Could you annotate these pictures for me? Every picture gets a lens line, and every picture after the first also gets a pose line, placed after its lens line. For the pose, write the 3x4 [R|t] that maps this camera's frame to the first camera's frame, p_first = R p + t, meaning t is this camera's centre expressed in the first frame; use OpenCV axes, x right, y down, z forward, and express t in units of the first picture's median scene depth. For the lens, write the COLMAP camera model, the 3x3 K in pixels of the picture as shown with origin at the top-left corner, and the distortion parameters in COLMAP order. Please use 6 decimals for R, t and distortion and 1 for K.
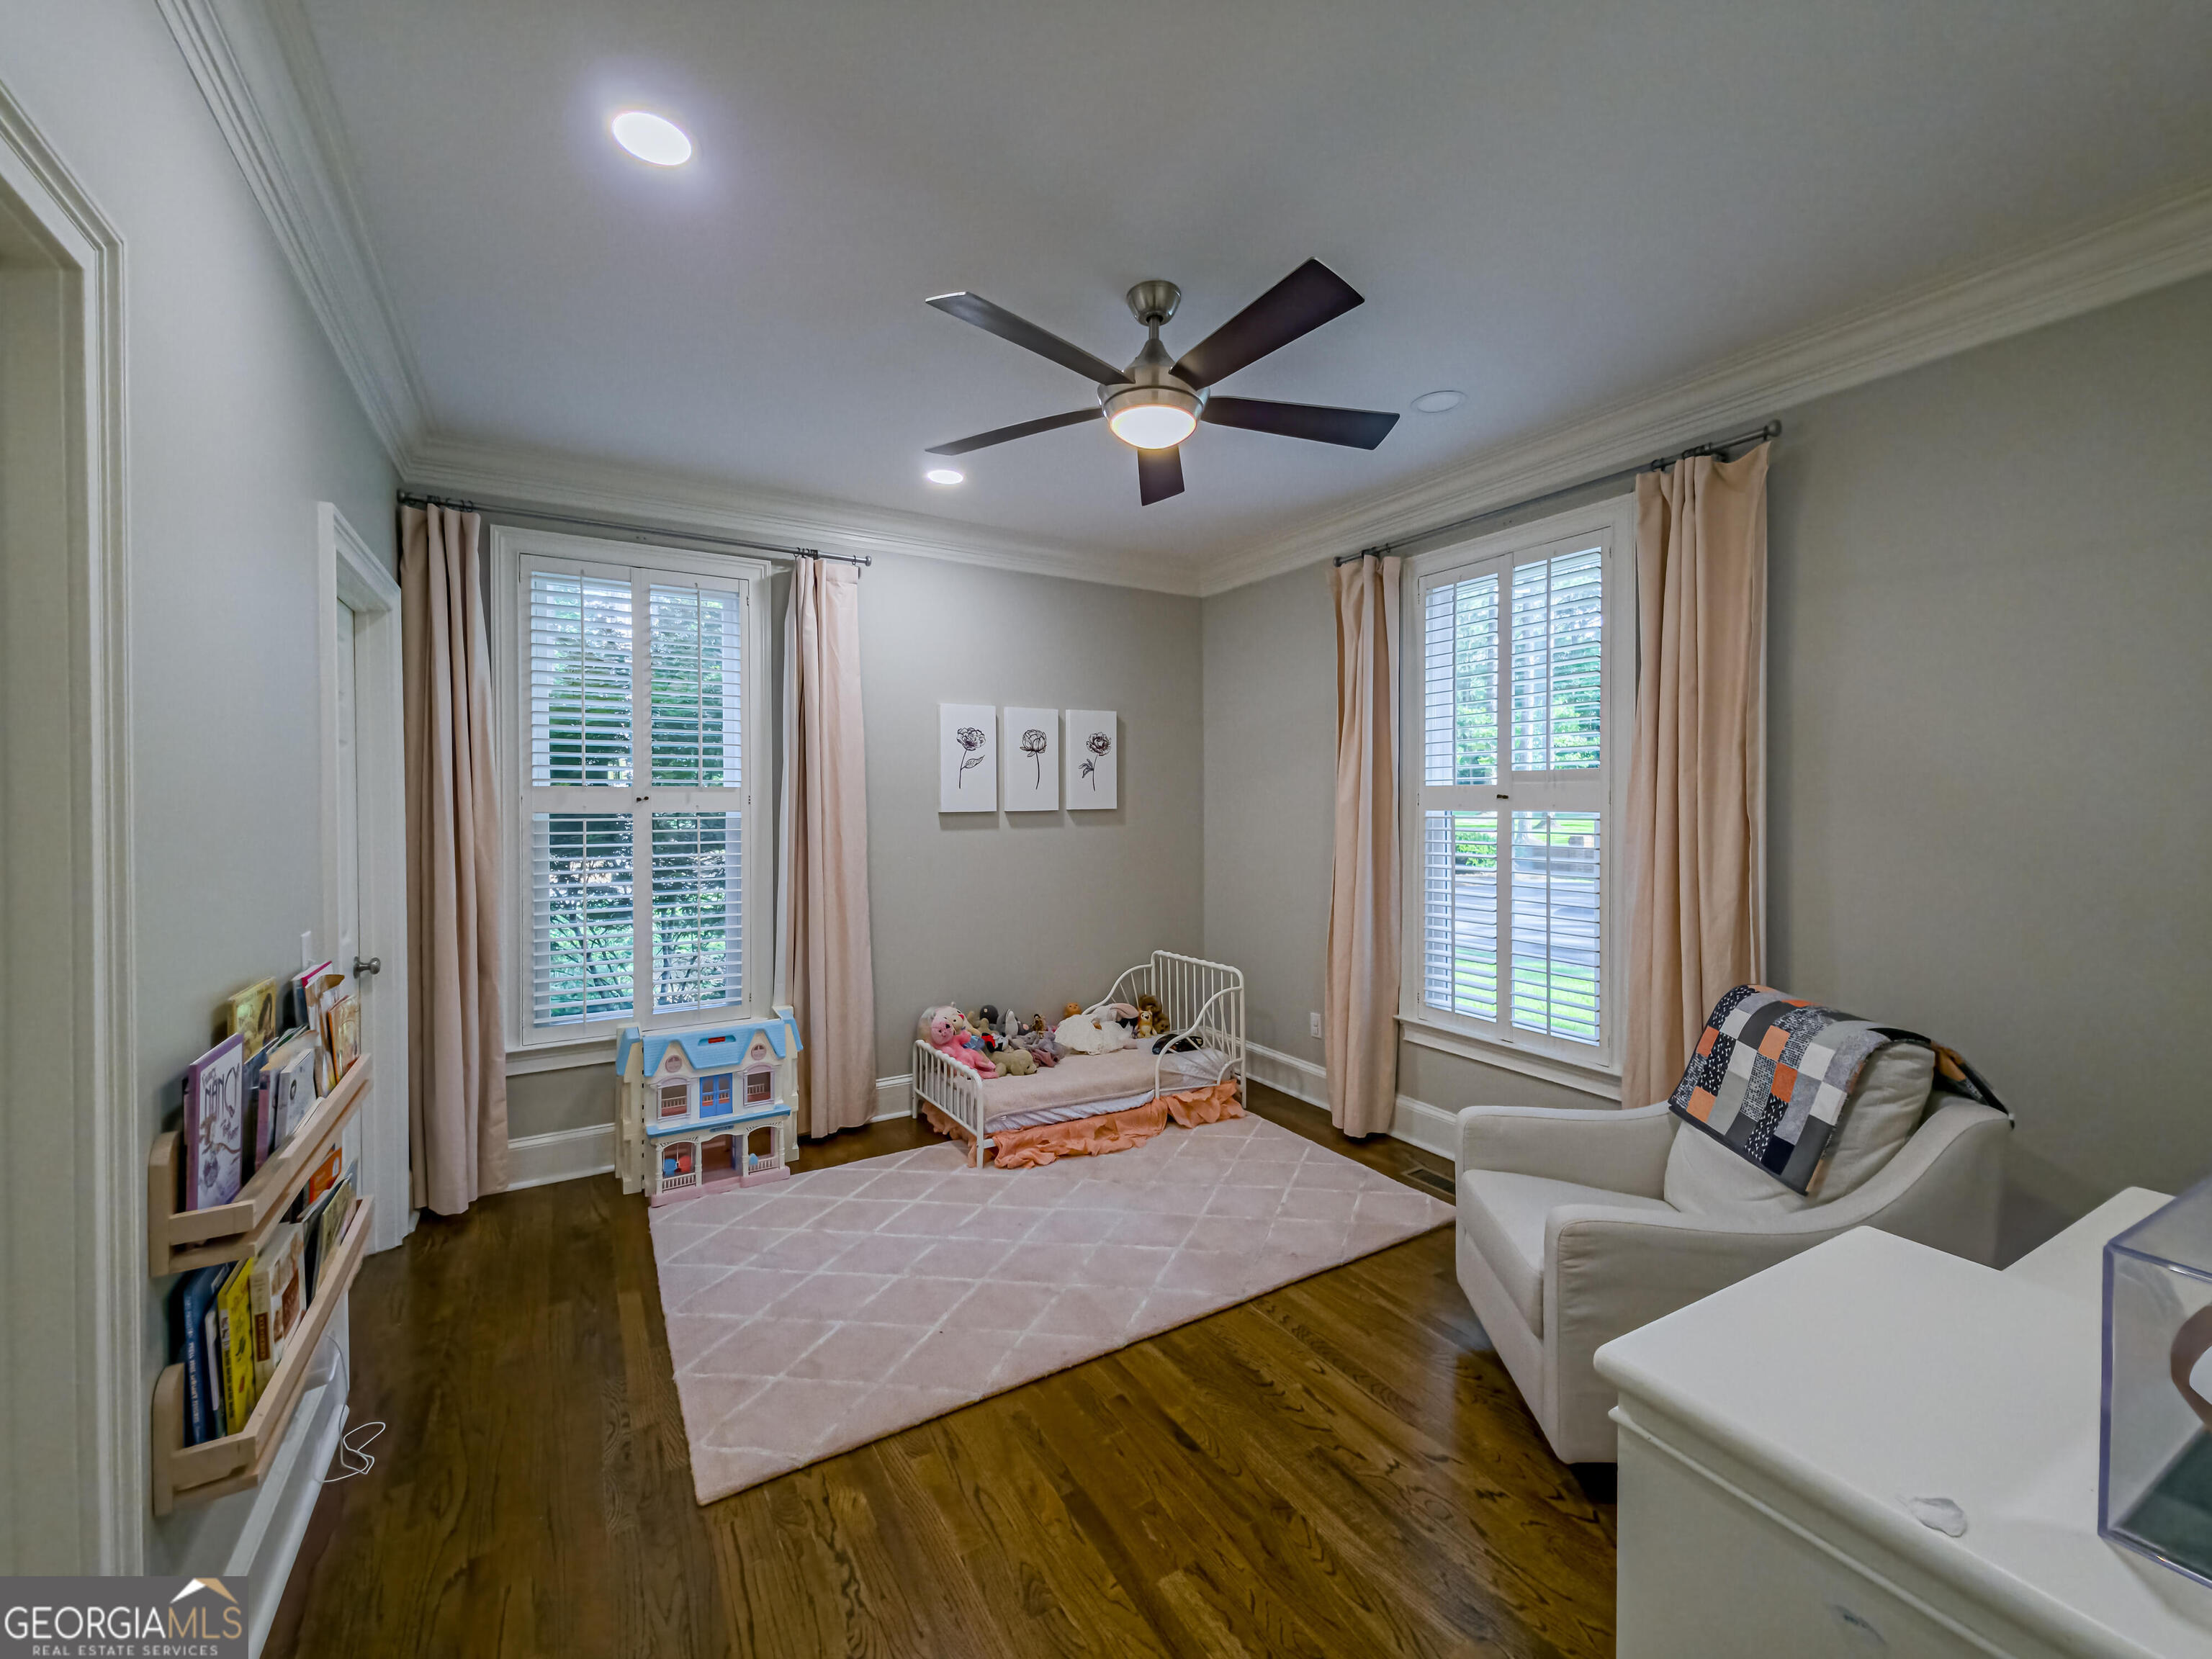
lens RADIAL K [[890.1, 0, 1108.2], [0, 890.1, 805.1], [0, 0, 1]] dist [0.002493, 0.000258]
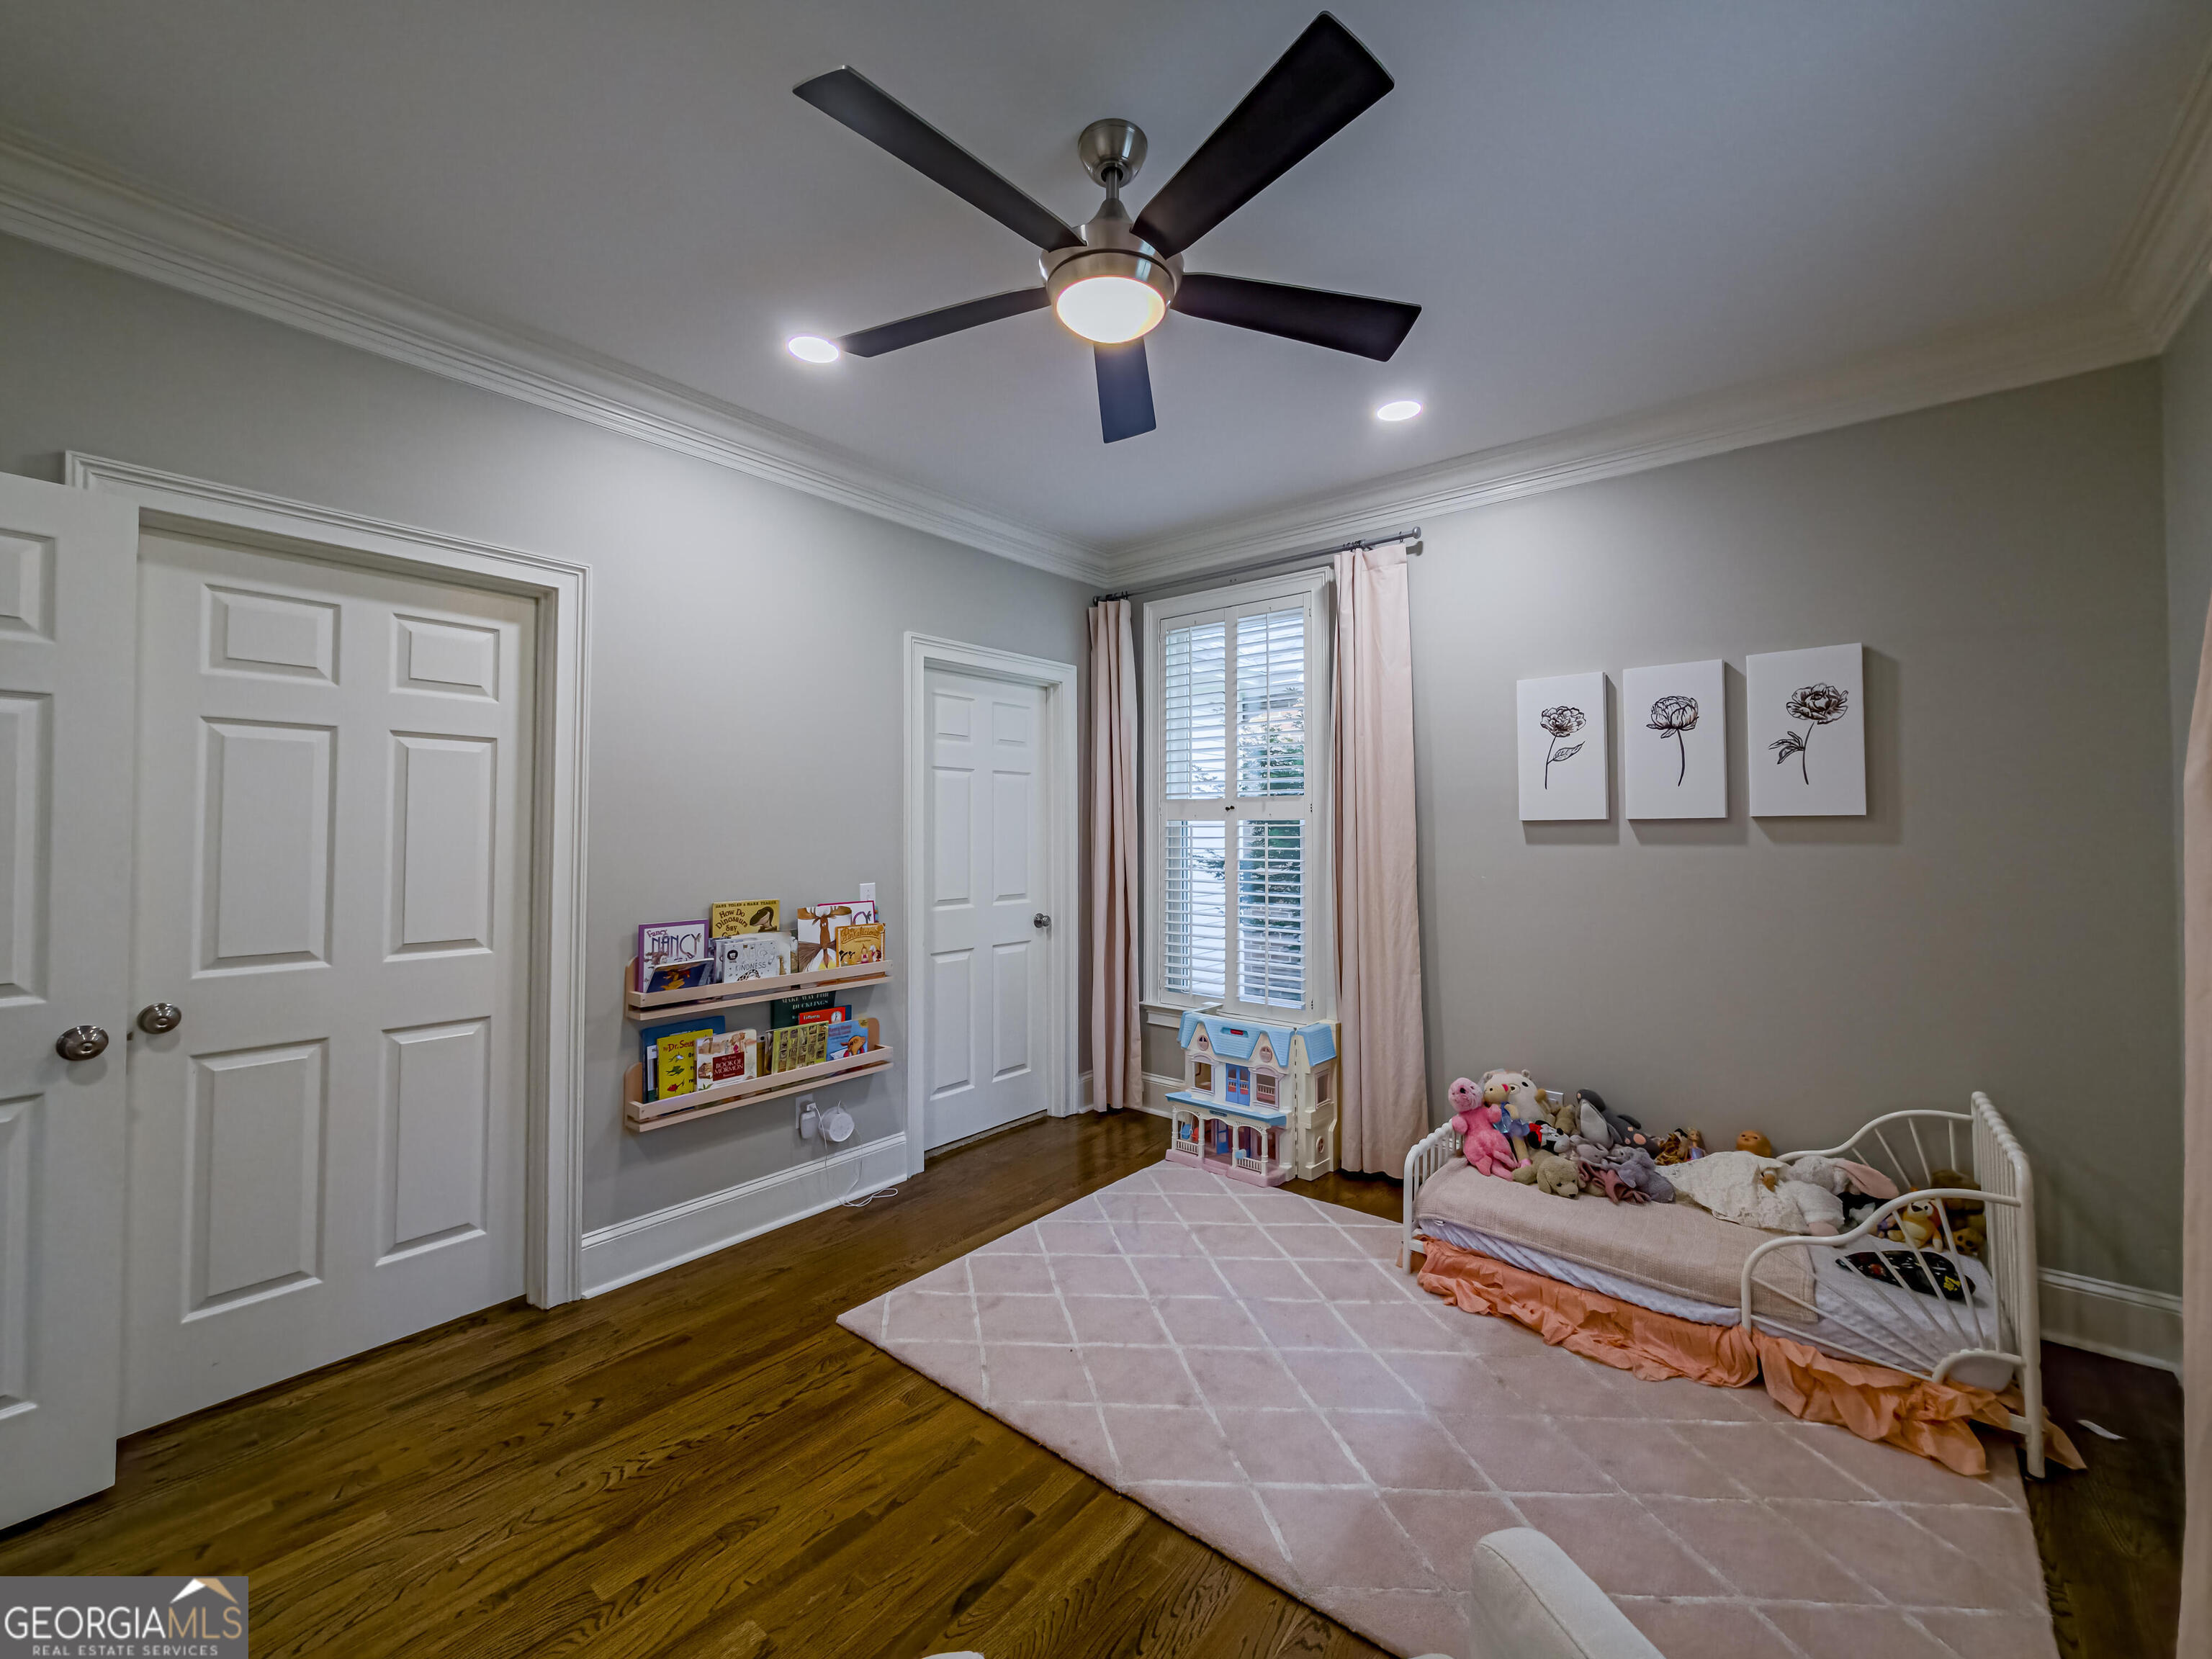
lens RADIAL K [[890.1, 0, 1108.2], [0, 890.1, 805.1], [0, 0, 1]] dist [0.002493, 0.000258]
pose [[0.339135, -0.025188, -0.940401, 0.512382], [-0.008485, 0.999519, -0.029831, 0.025772], [0.940700, 0.018096, 0.338758, 0.488753]]
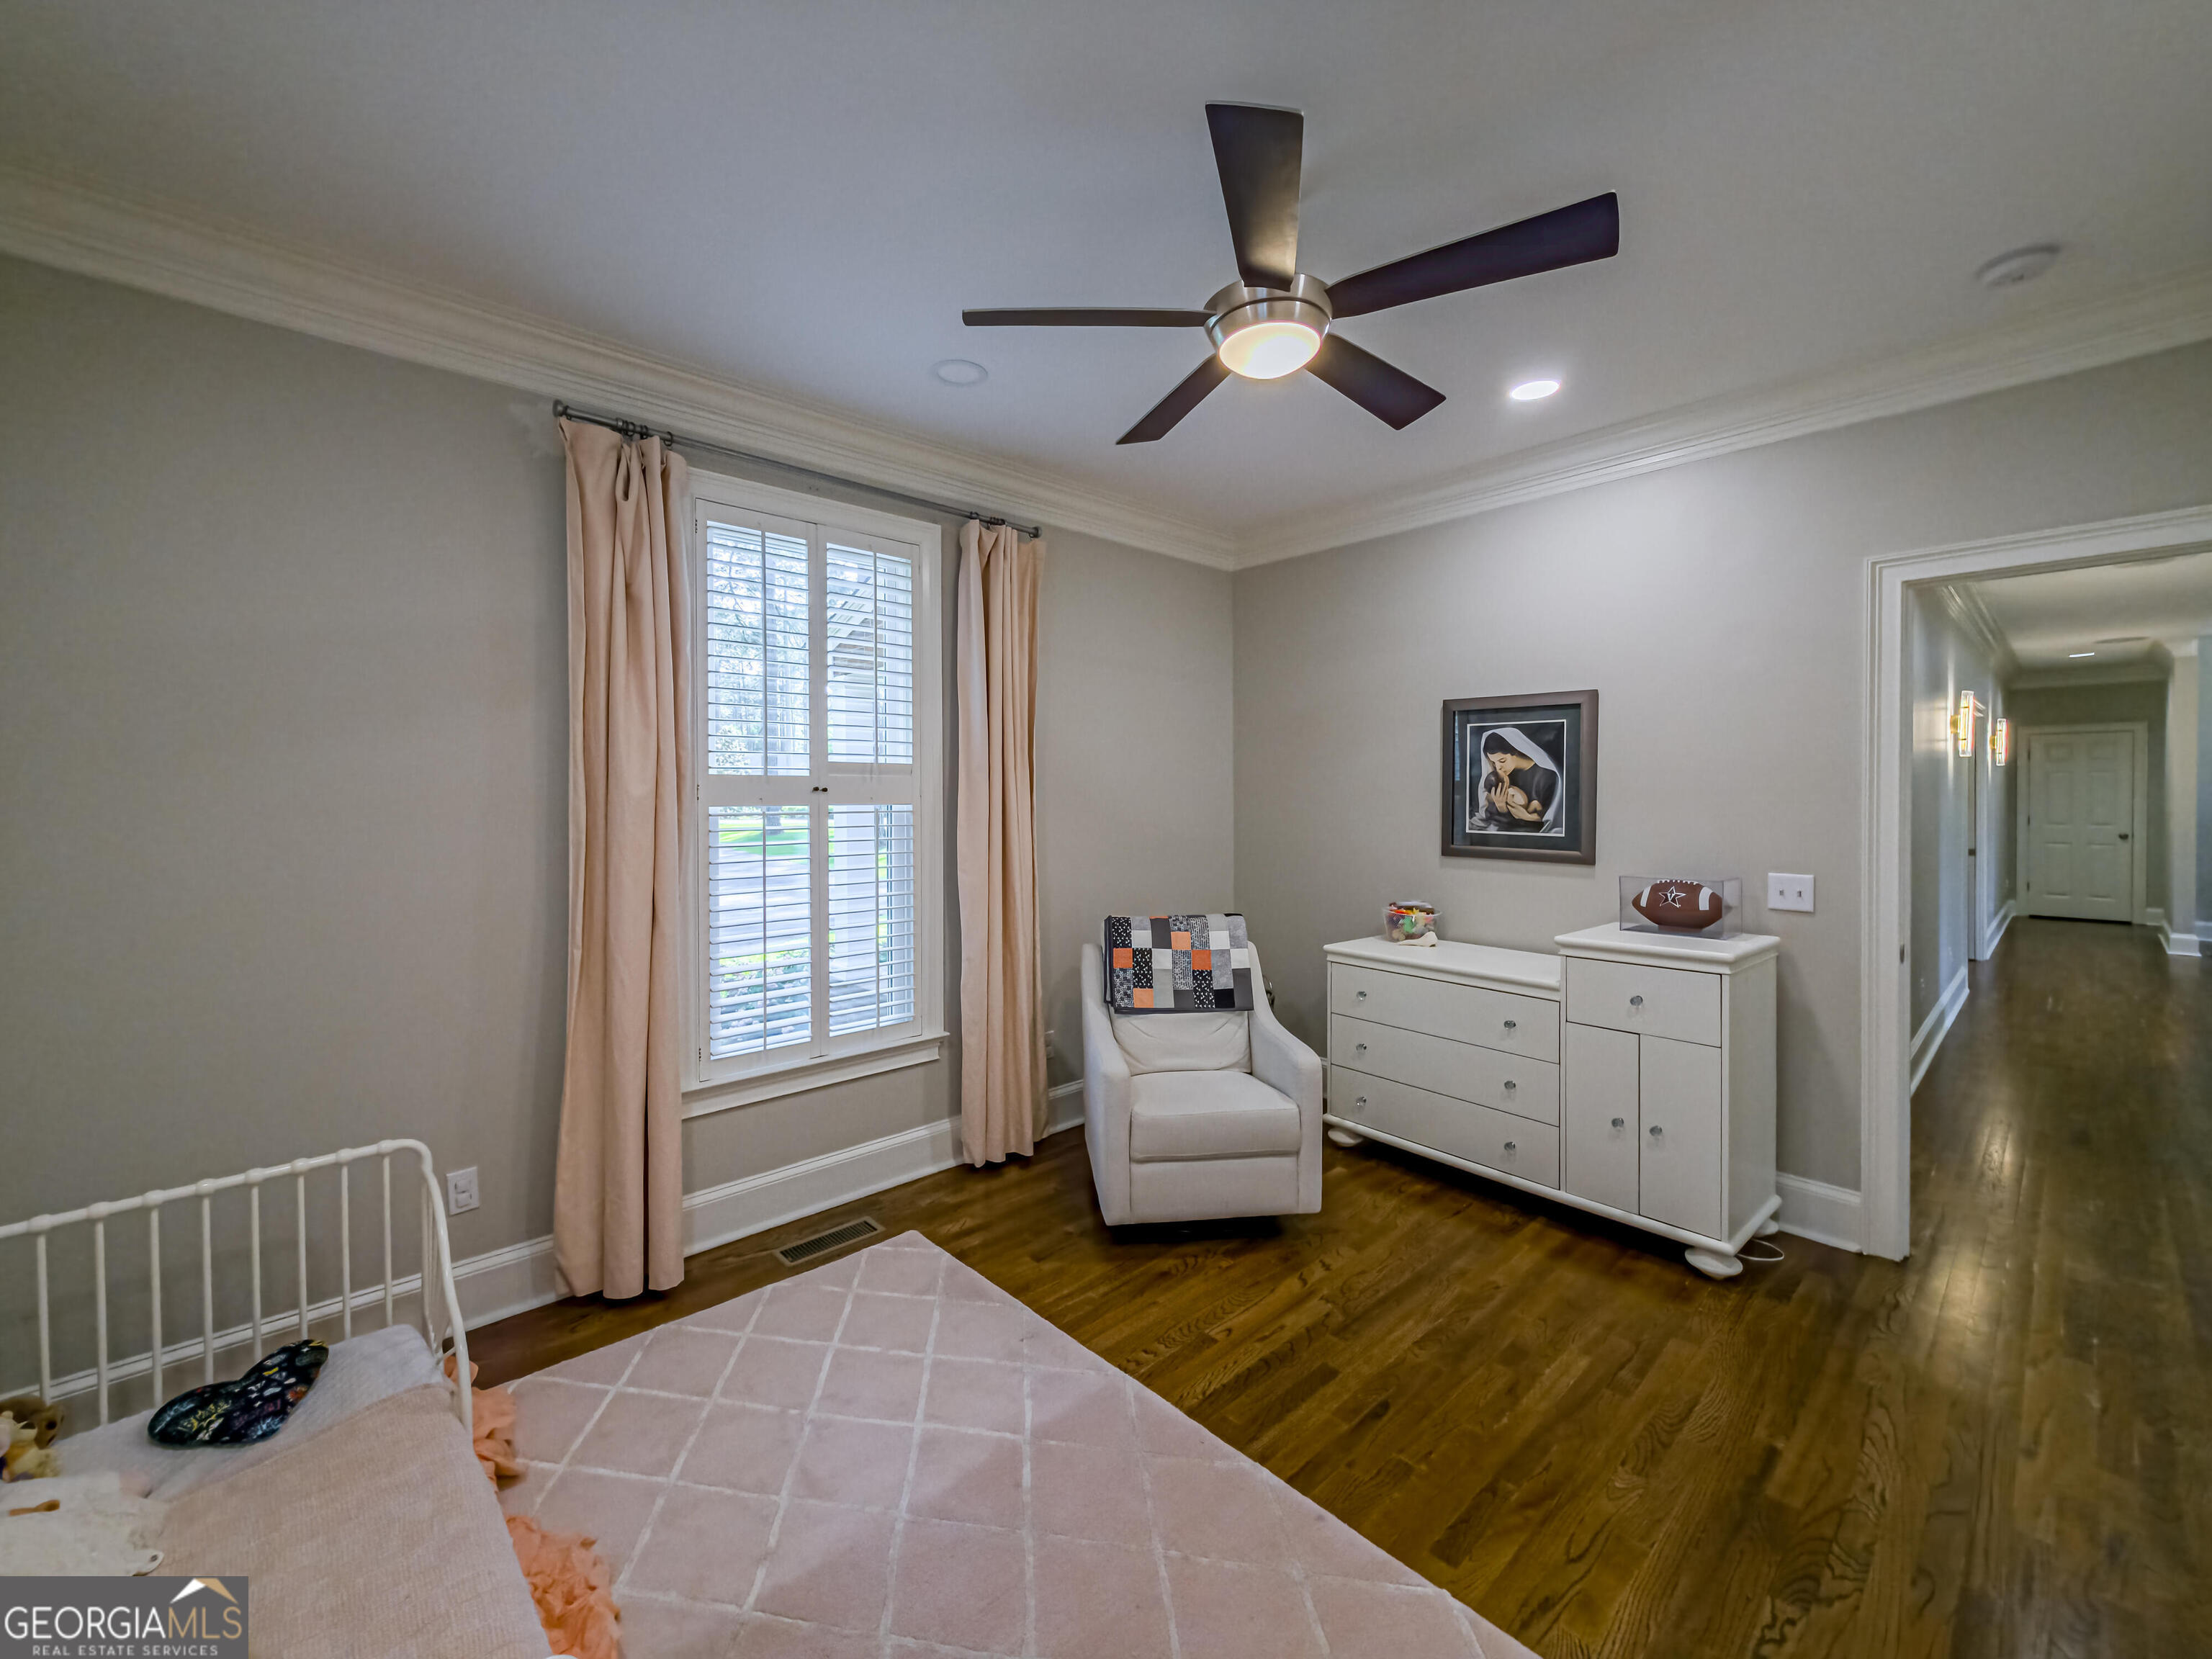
lens RADIAL K [[890.1, 0, 1108.2], [0, 890.1, 805.1], [0, 0, 1]] dist [0.002493, 0.000258]
pose [[-0.191933, -0.008134, 0.981374, -0.491055], [0.010063, 0.999897, 0.010256, 0.000140], [-0.981356, 0.011844, -0.191832, 0.855515]]
